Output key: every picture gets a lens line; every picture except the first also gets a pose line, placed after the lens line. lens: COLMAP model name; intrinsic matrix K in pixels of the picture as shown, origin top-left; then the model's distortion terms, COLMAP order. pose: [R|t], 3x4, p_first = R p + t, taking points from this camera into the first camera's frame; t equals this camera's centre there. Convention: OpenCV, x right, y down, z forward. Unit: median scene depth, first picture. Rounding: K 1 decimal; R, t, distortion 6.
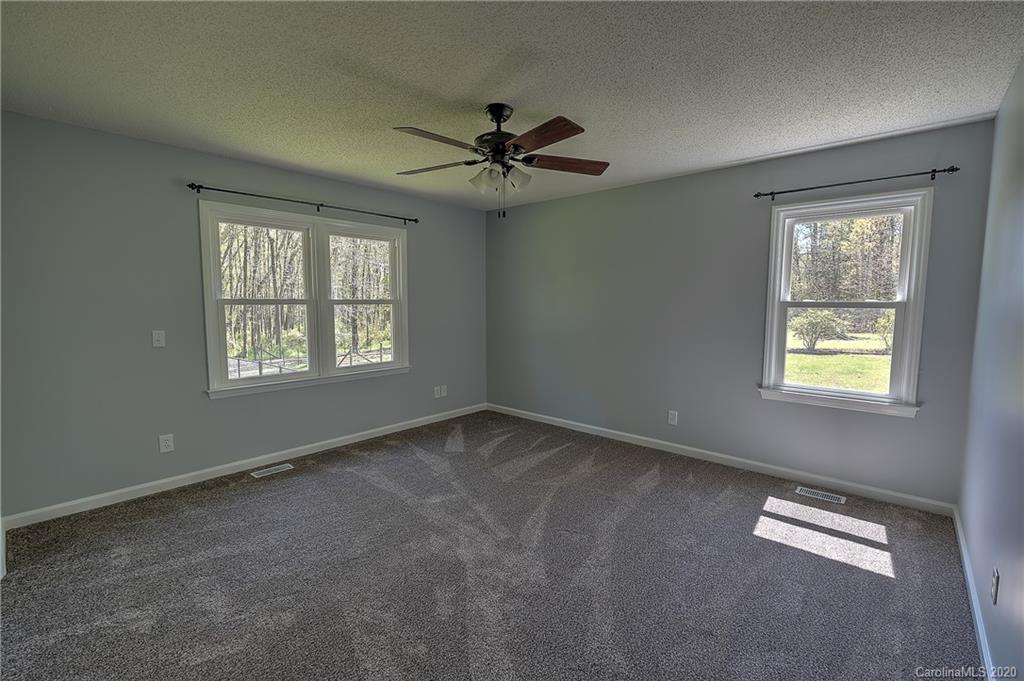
lens RADIAL K [[445.9, 0, 516.5], [0, 445.9, 341.1], [0, 0, 1]] dist [-0.005526, 0.000869]
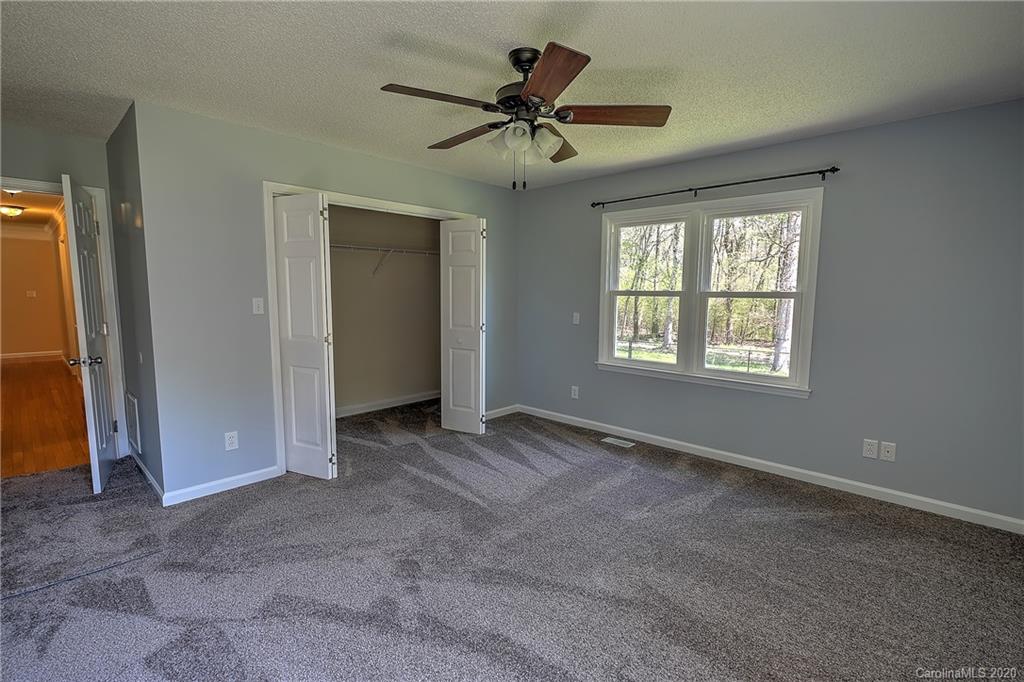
lens RADIAL K [[464.9, 0, 512.9], [0, 464.9, 341.9], [0, 0, 1]] dist [-0.000906, -0.000102]
pose [[-0.026679, 0.107483, -0.993849, 0.565674], [-0.096714, 0.989261, 0.109583, -0.061645], [0.994955, 0.099043, -0.015997, 0.673657]]
